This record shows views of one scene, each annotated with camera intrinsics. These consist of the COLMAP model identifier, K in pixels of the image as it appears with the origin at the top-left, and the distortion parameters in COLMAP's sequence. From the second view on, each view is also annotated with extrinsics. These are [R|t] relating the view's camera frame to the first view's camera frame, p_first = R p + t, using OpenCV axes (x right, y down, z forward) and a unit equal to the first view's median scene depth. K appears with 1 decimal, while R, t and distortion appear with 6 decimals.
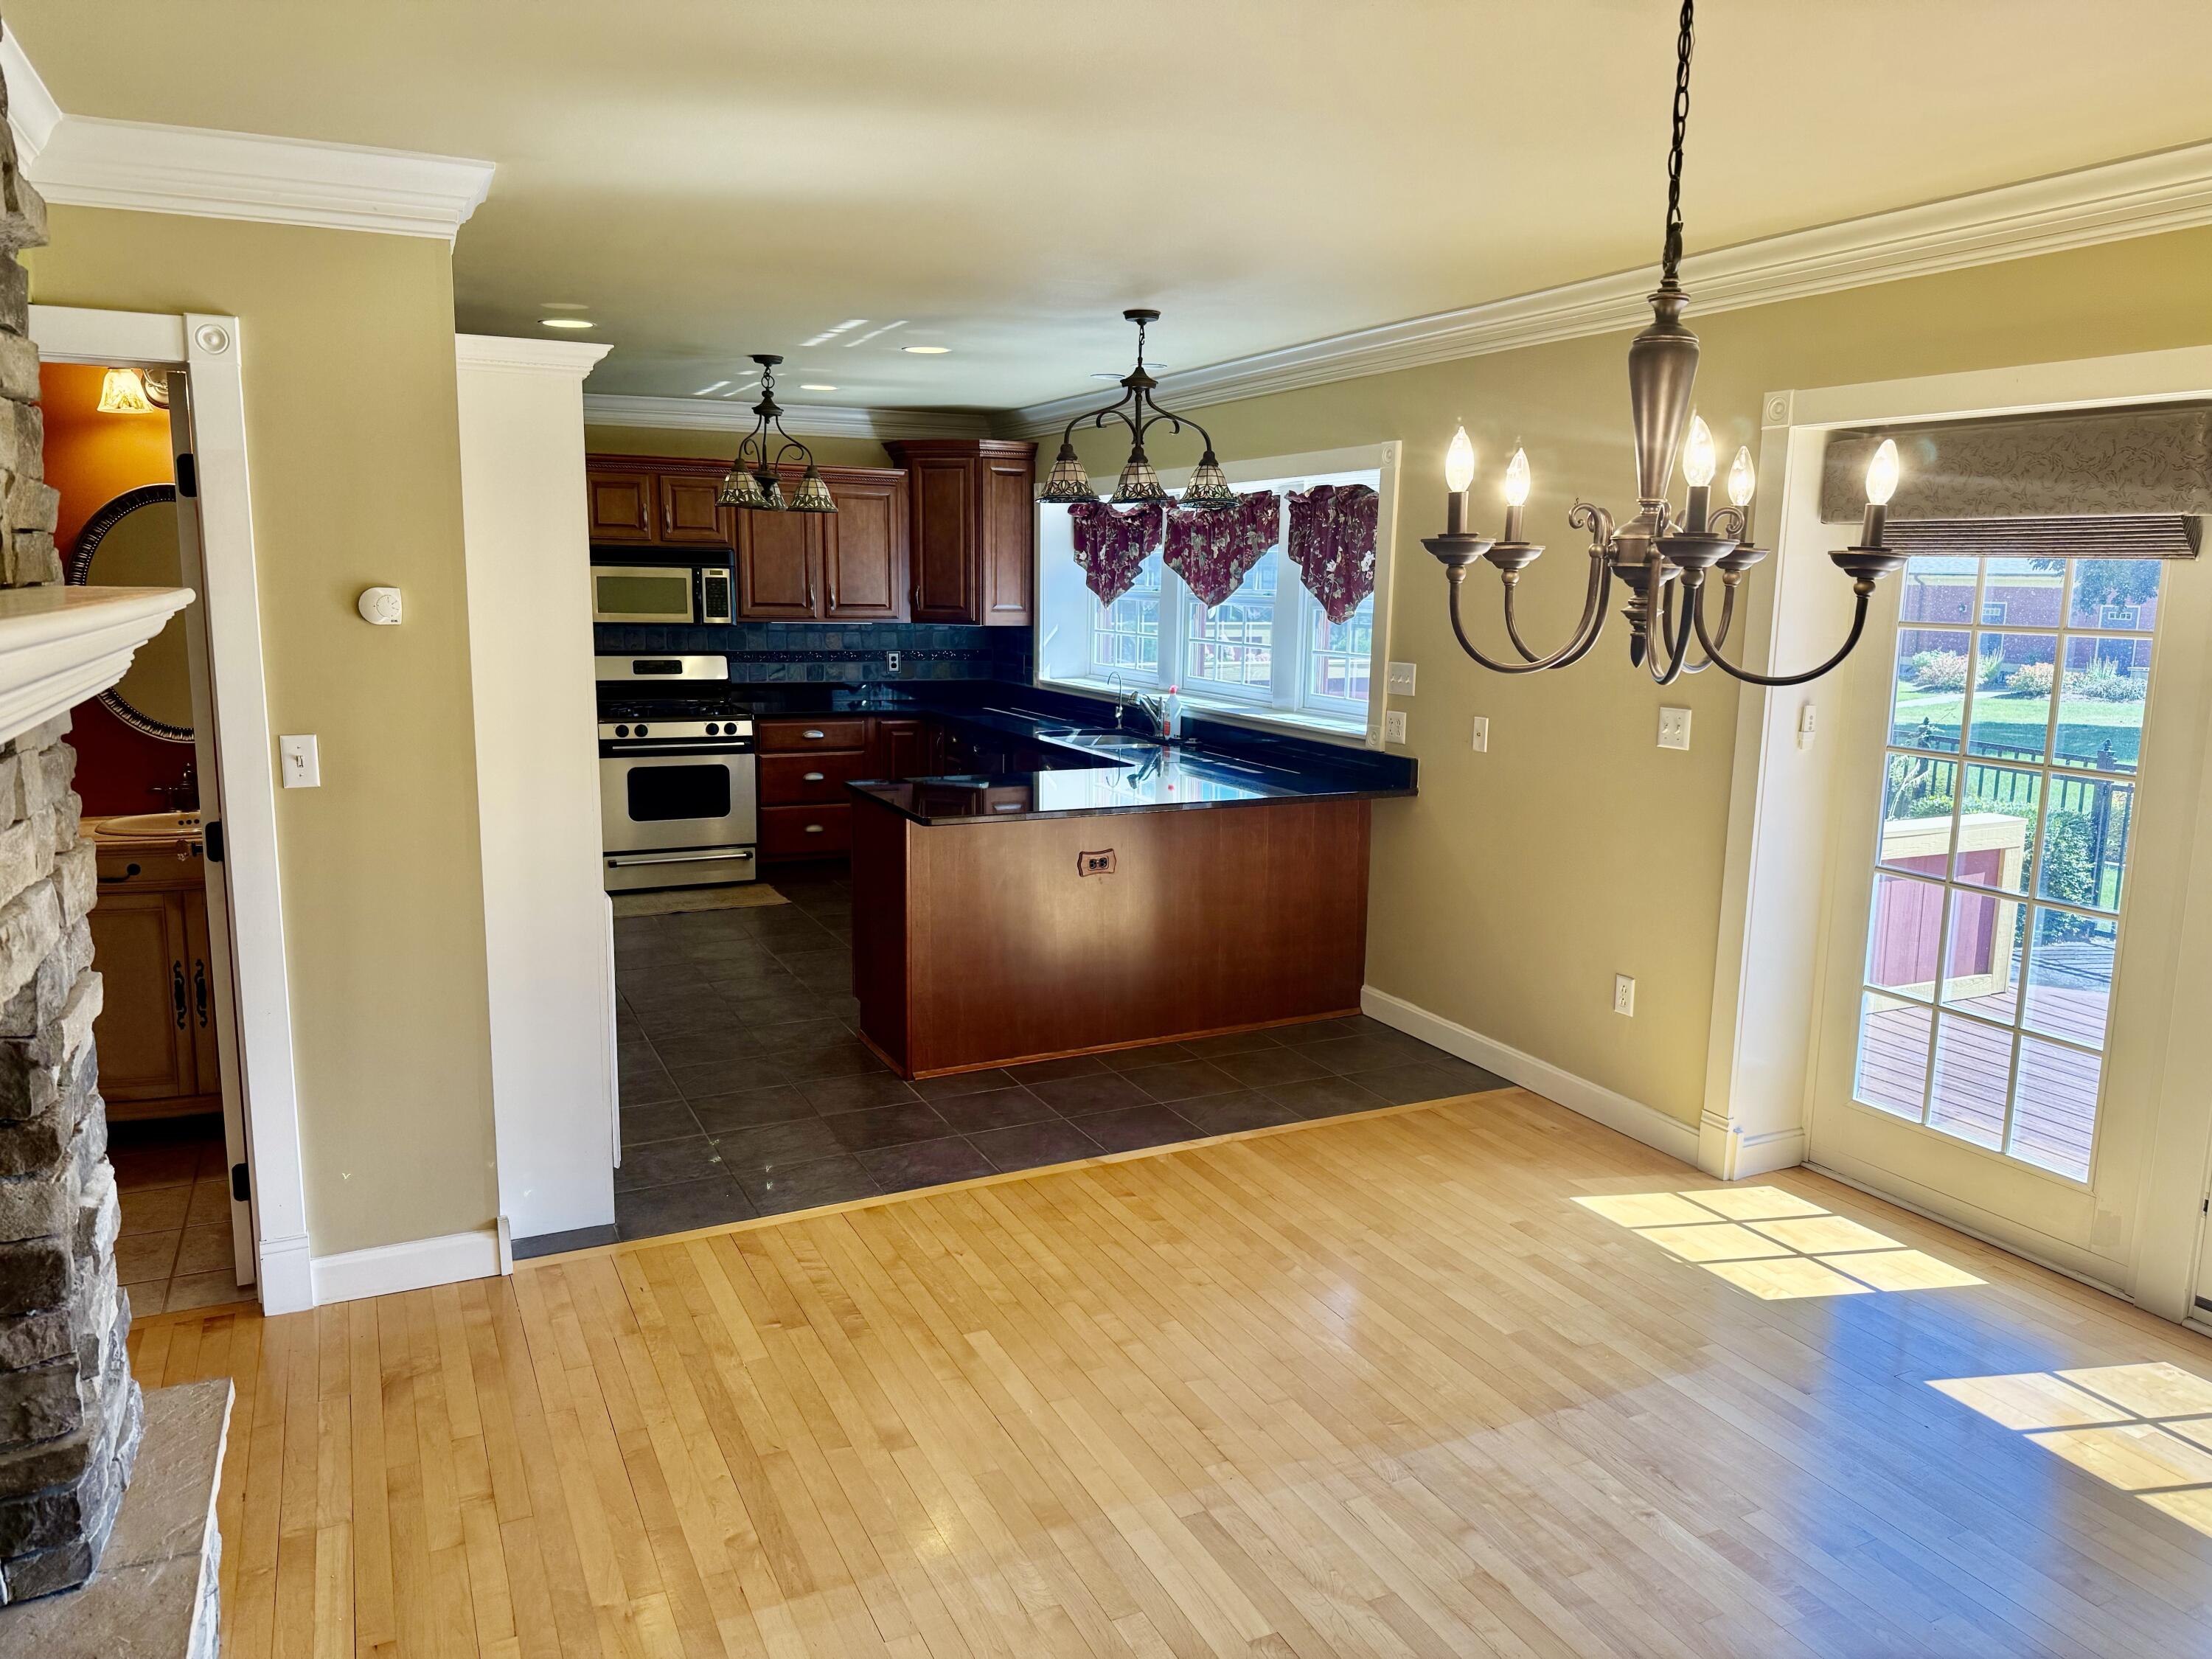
lens RADIAL K [[1521.9, 0, 1132.1], [0, 1521.9, 829.0], [0, 0, 1]] dist [0.098770, -0.126455]
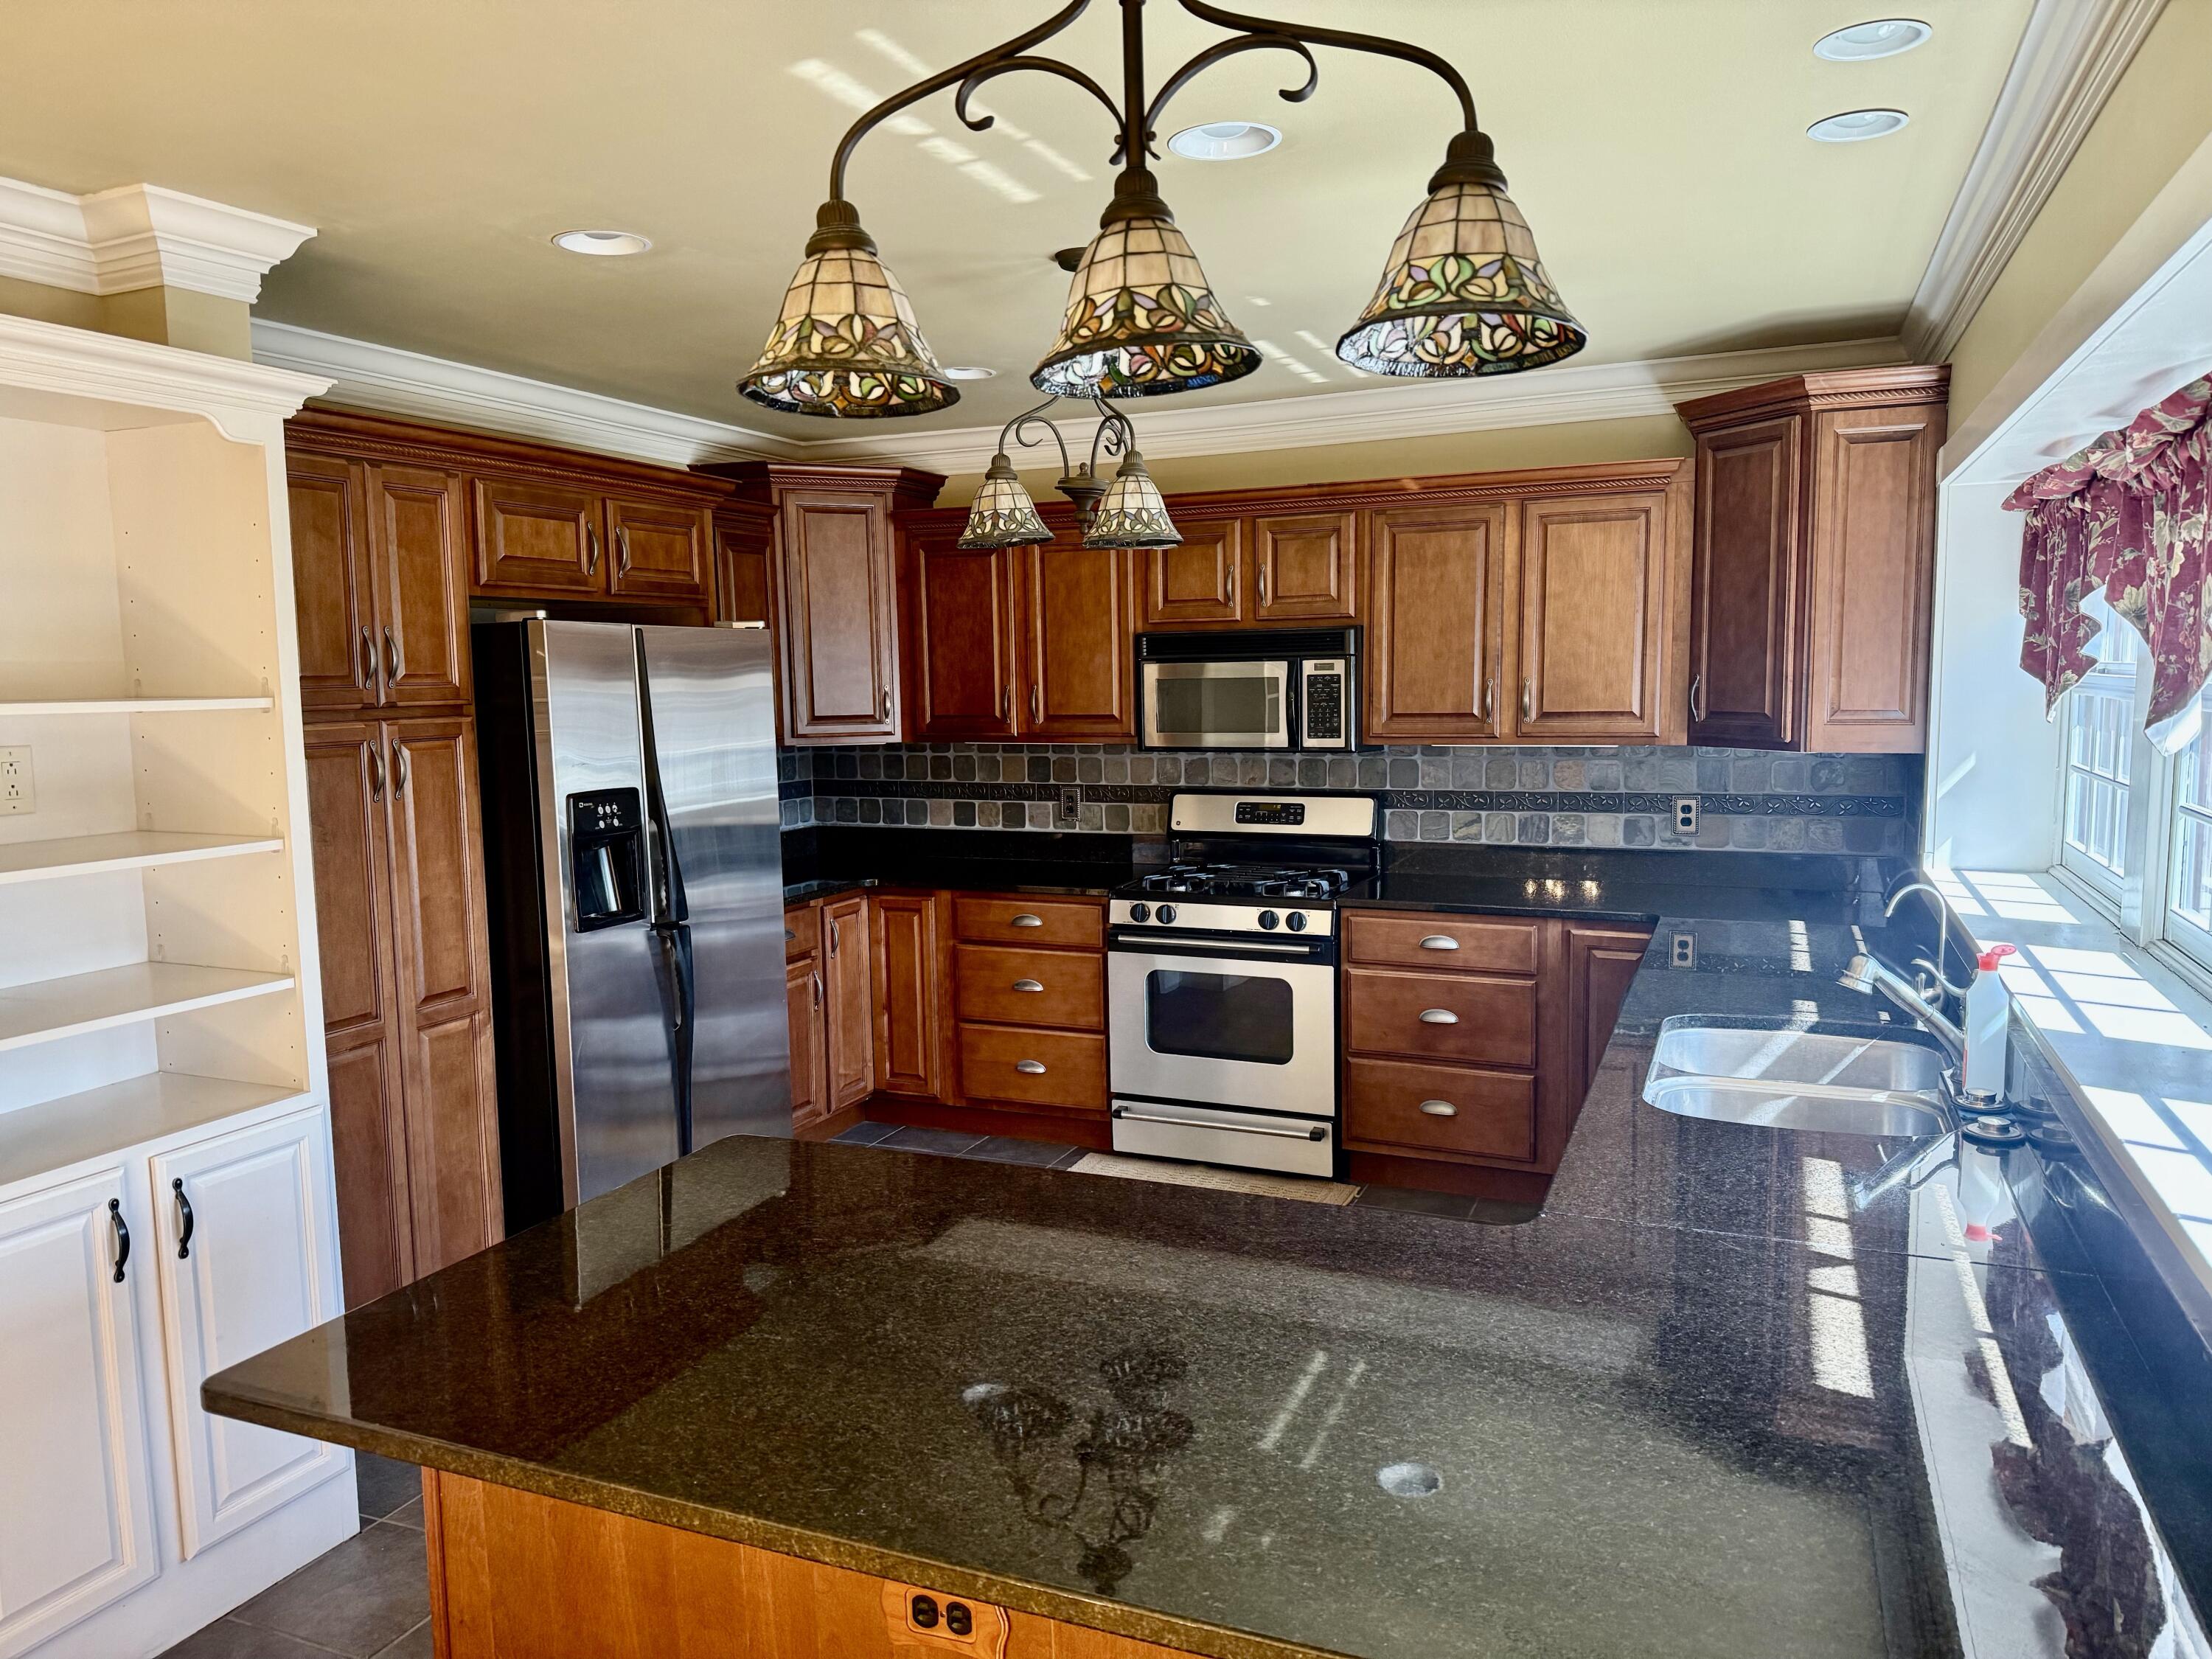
lens RADIAL K [[1518.4, 0, 1109.8], [0, 1518.4, 841.3], [0, 0, 1]] dist [0.109728, -0.140477]
pose [[0.649933, 0.059476, -0.757660, 0.227105], [-0.098674, 0.995098, -0.006529, -0.136623], [0.753558, 0.079005, 0.652616, 0.874190]]
